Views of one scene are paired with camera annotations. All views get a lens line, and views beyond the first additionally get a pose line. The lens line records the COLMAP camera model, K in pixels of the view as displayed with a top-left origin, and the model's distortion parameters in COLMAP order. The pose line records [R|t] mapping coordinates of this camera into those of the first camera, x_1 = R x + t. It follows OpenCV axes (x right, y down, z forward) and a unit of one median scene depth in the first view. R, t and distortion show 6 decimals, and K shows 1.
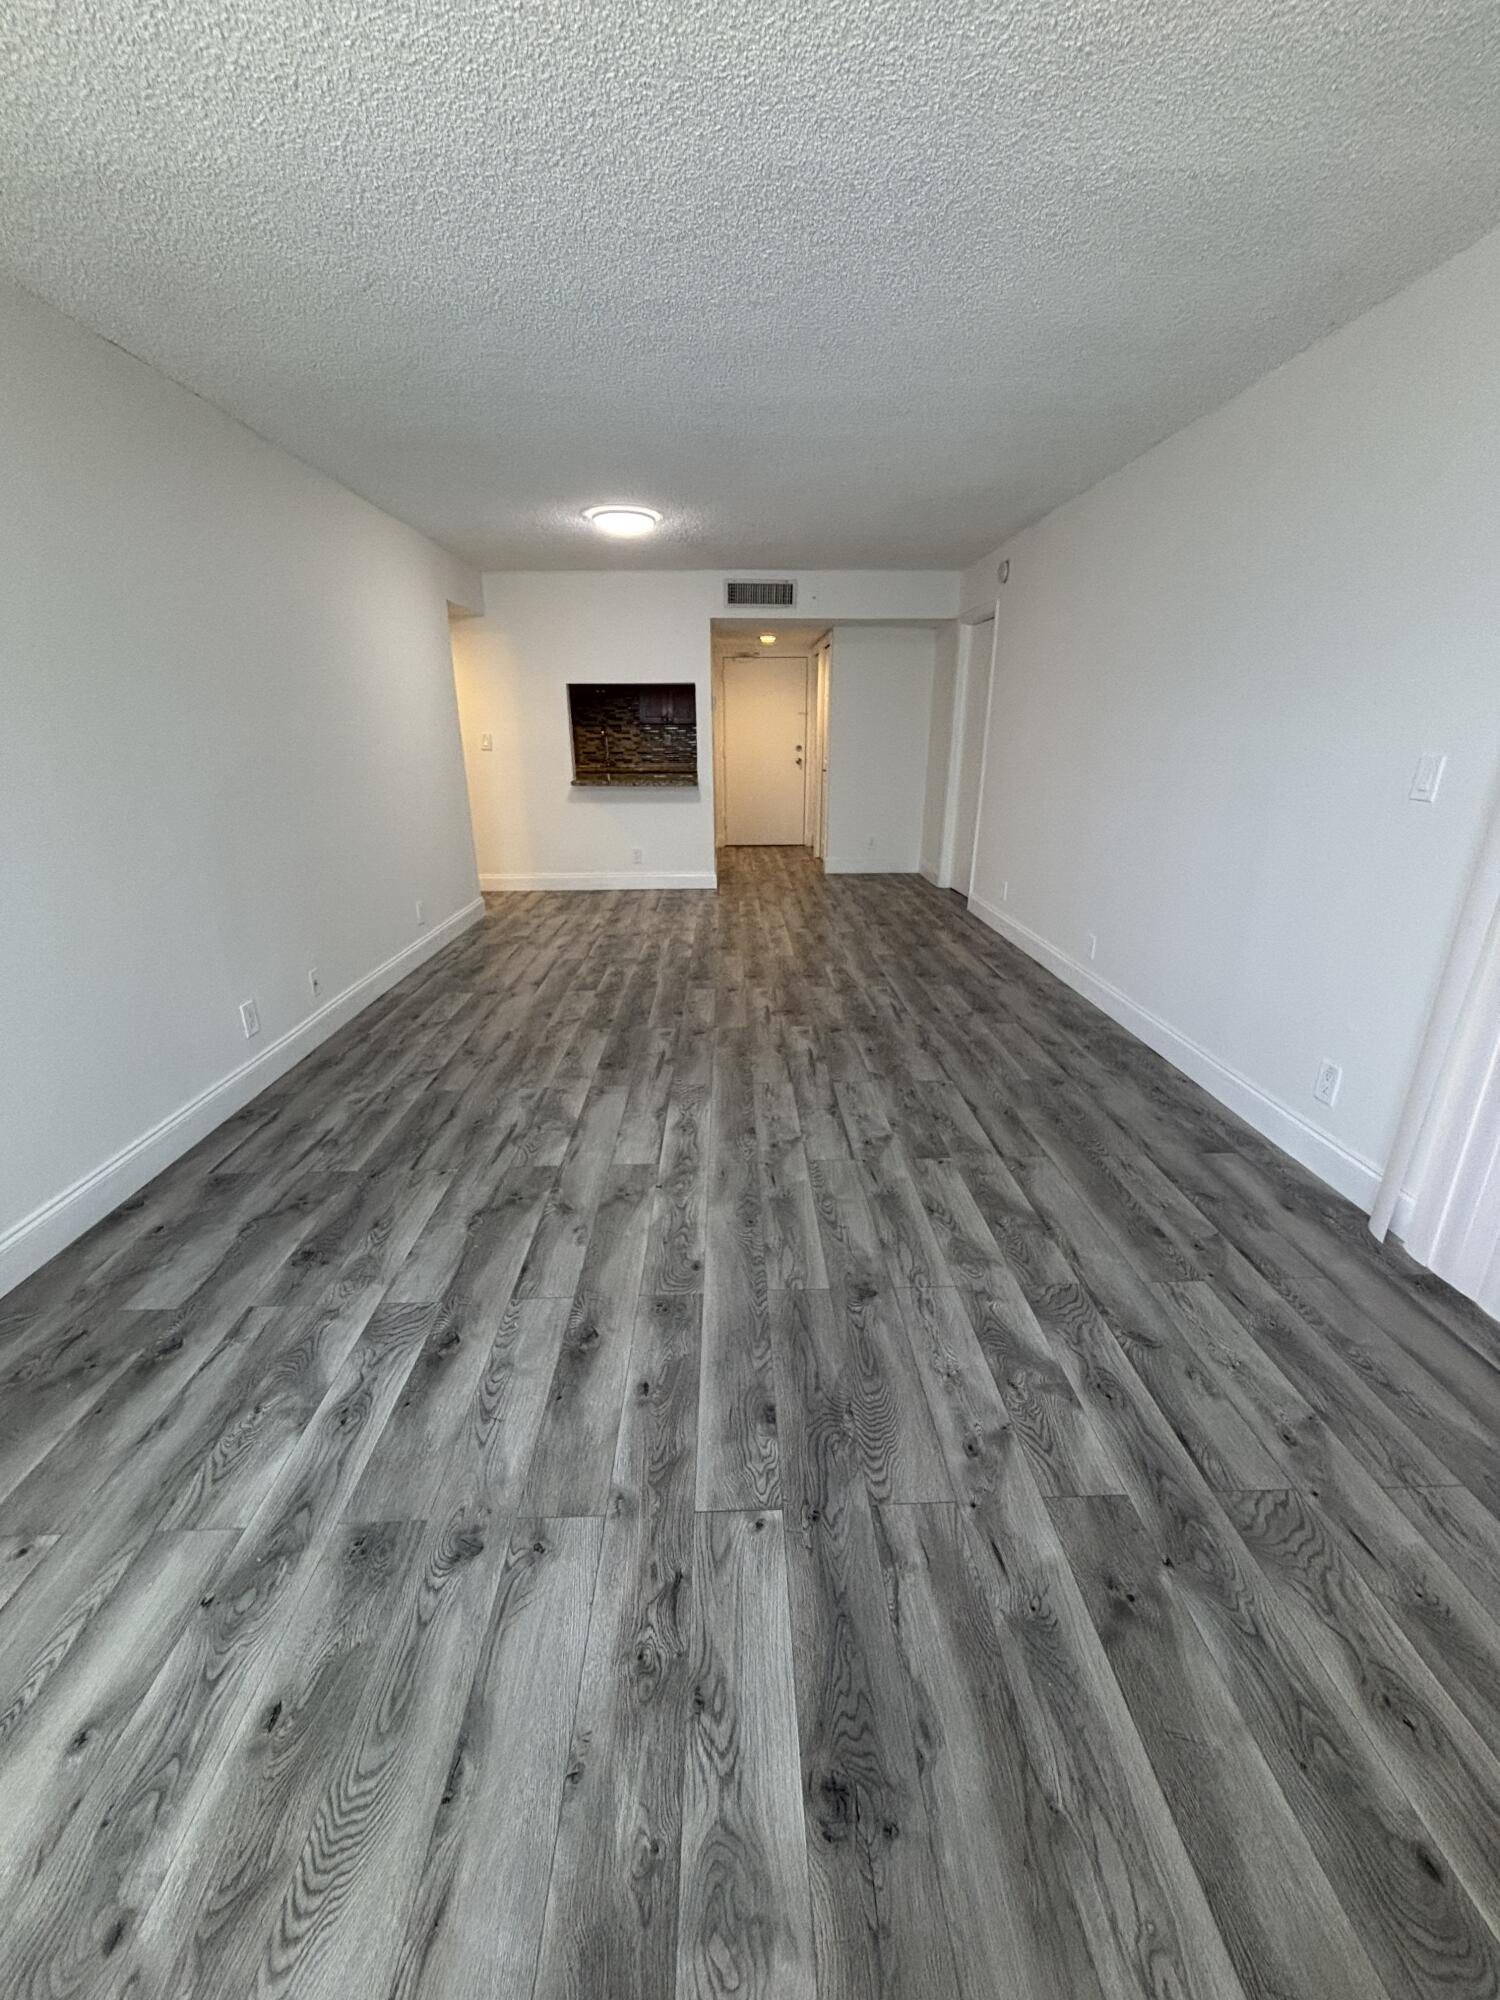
lens RADIAL K [[804.2, 0, 752.8], [0, 804.2, 999.9], [0, 0, 1]] dist [-0.001467, -0.000023]
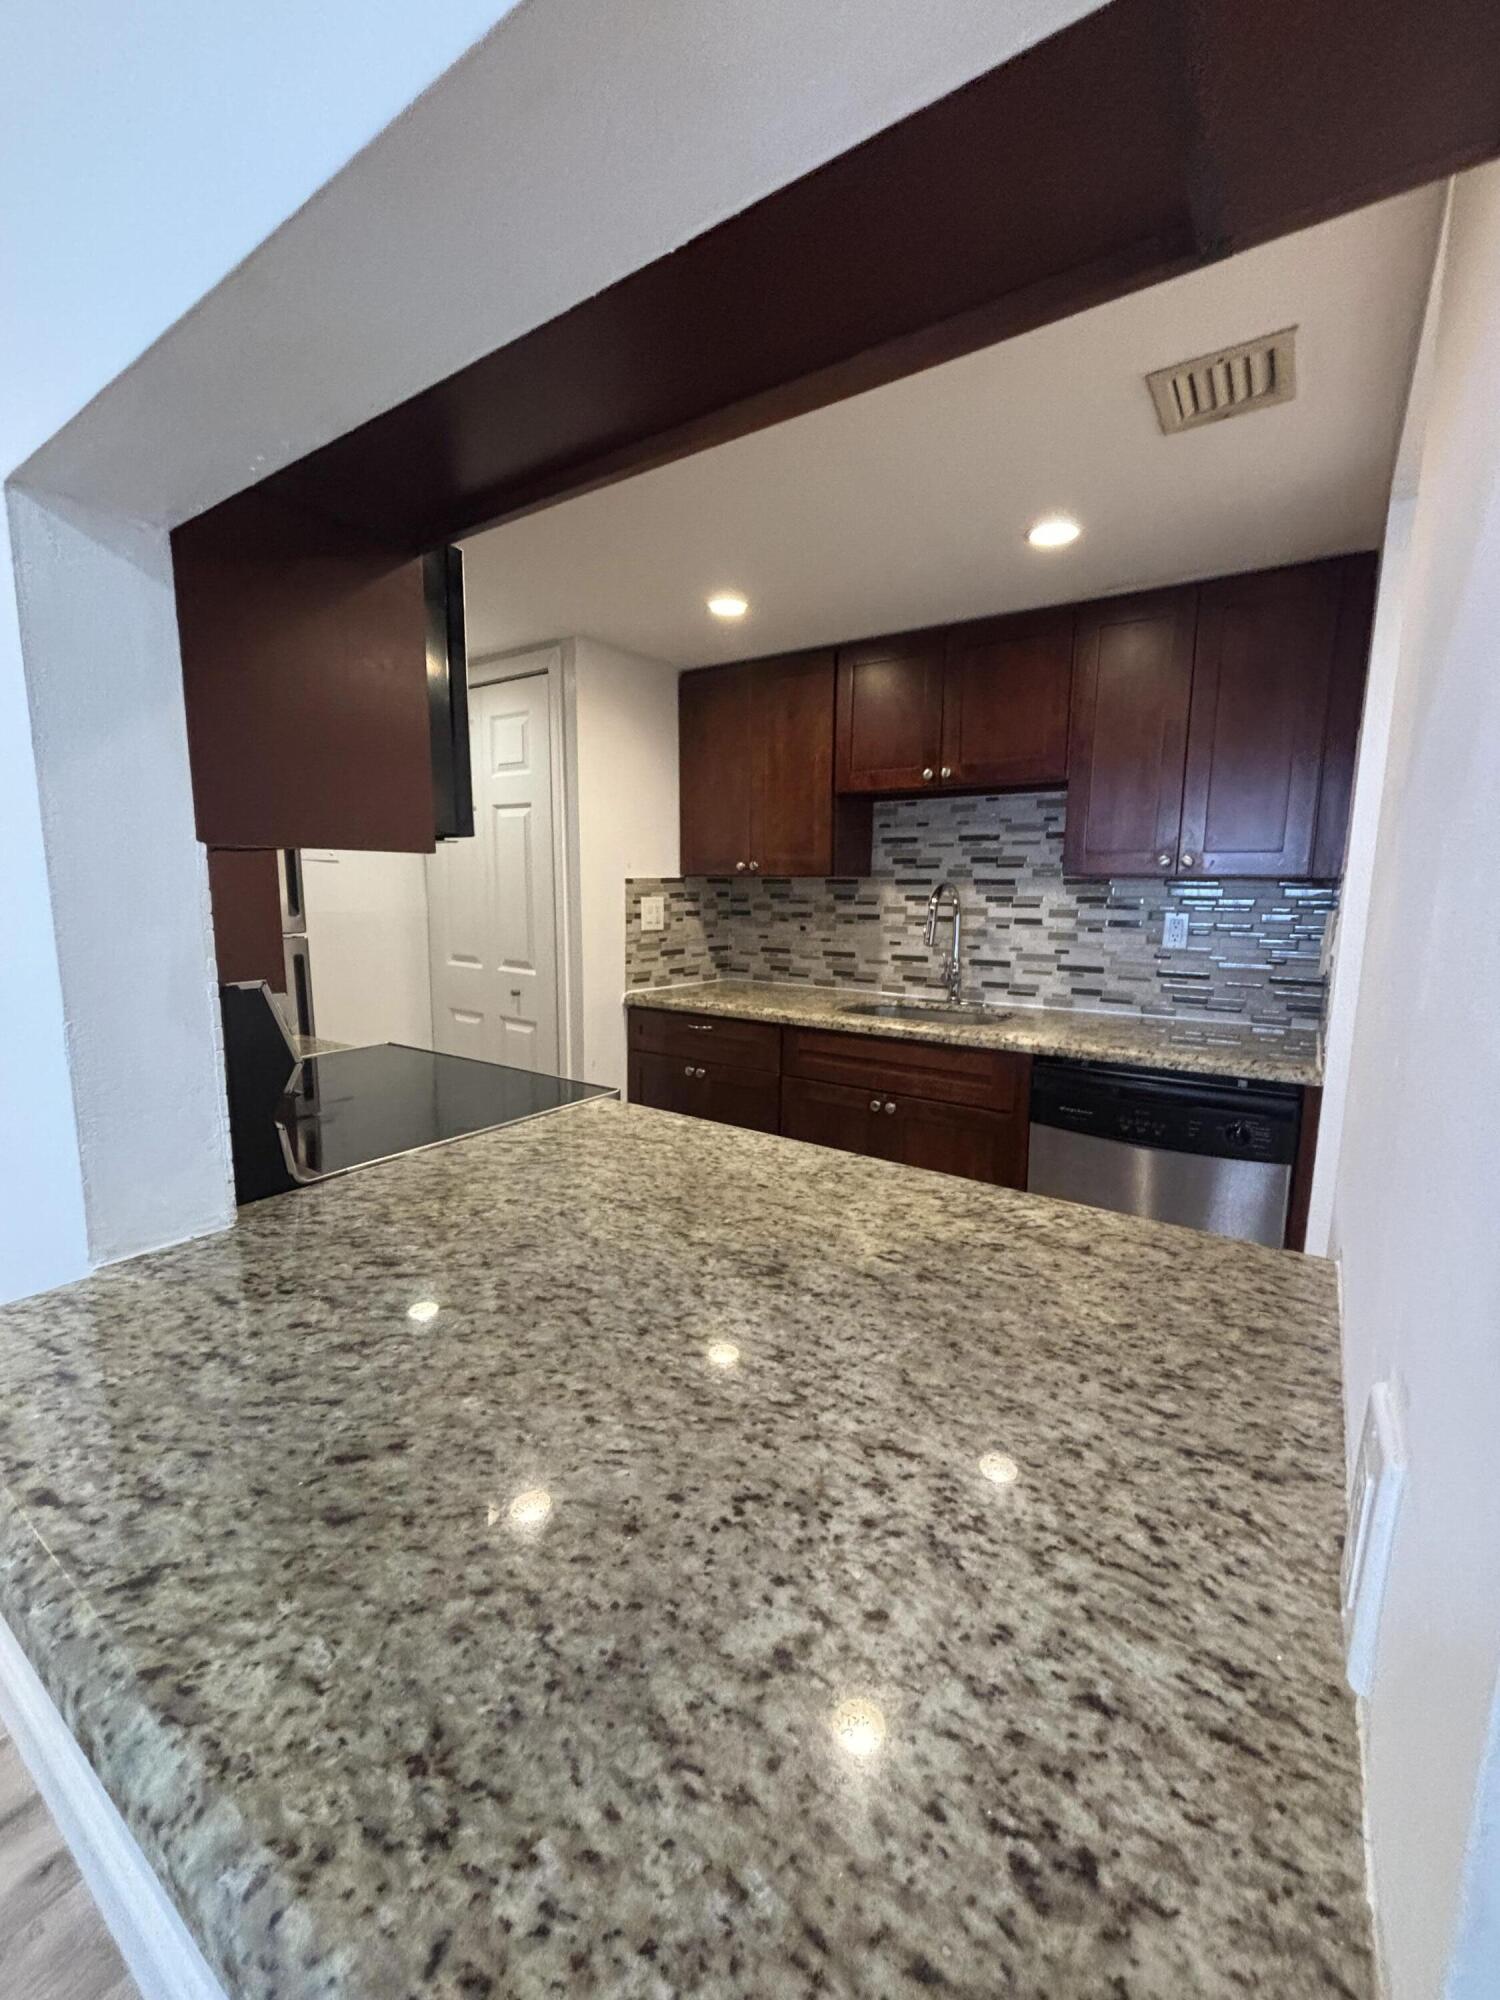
lens RADIAL K [[804.2, 0, 744.7], [0, 804.2, 1005.3], [0, 0, 1]] dist [-0.001467, -0.000023]
pose [[0.809140, 0.094655, -0.579942, -0.261703], [-0.197841, 0.973204, -0.117188, -1.005332], [0.553310, 0.209558, 0.806185, 2.964940]]
